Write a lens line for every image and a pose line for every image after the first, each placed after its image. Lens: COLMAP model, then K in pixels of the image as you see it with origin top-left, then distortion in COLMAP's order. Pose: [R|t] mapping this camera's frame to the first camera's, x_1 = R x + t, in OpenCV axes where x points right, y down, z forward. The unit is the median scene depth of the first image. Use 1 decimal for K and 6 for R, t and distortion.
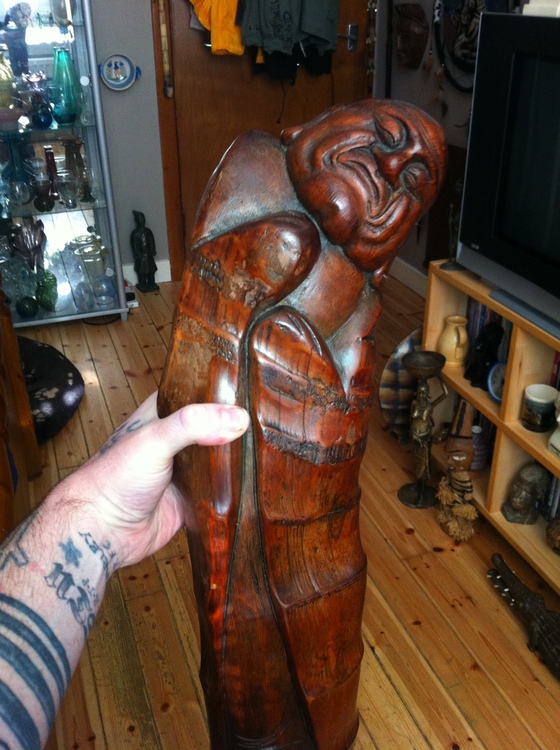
lens RADIAL K [[716.1, 0, 280.0], [0, 716.1, 375.0], [0, 0, 1]] dist [0.073795, -0.310299]
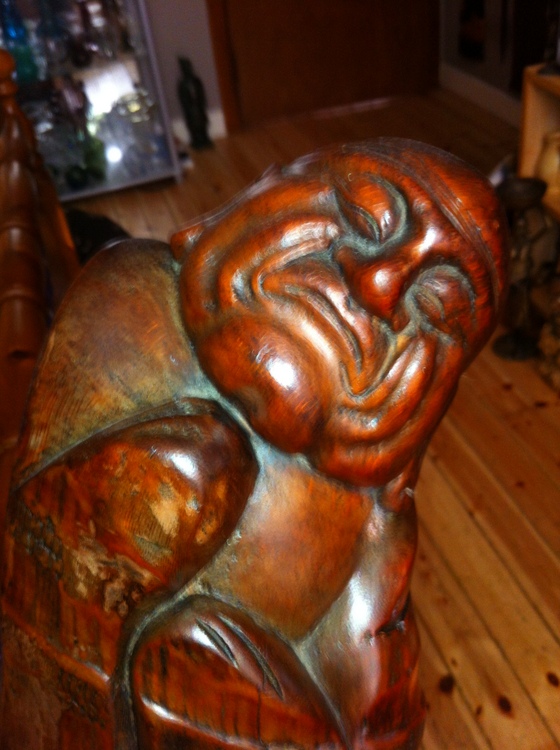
lens RADIAL K [[687.5, 0, 280.0], [0, 687.5, 375.0], [0, 0, 1]] dist [0.163705, -0.450694]
pose [[0.984070, -0.114882, -0.135674, 0.143212], [0.104186, 0.991047, -0.083488, -0.200965], [0.144050, 0.068023, 0.987230, 0.556818]]
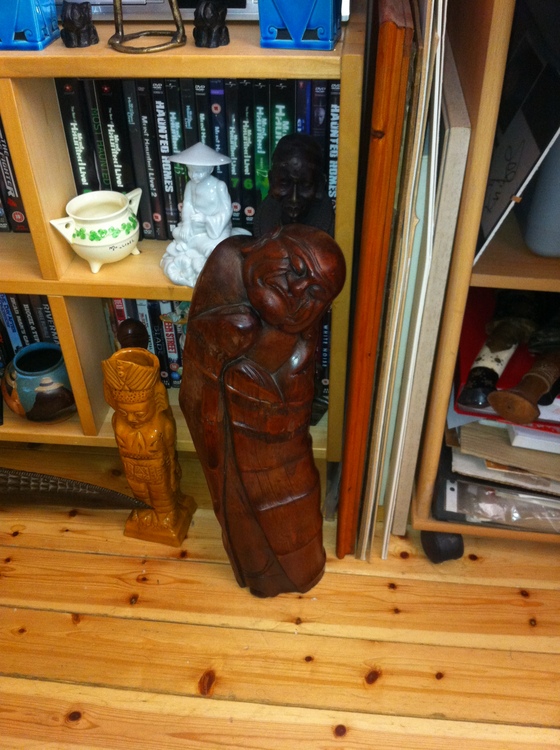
lens RADIAL K [[716.1, 0, 280.0], [0, 716.1, 375.0], [0, 0, 1]] dist [0.073795, -0.310299]
pose [[0.968142, 0.067112, -0.241241, 0.500909], [0.018920, 0.941054, 0.337726, -0.631829], [0.249687, -0.331531, 0.909804, -0.503587]]
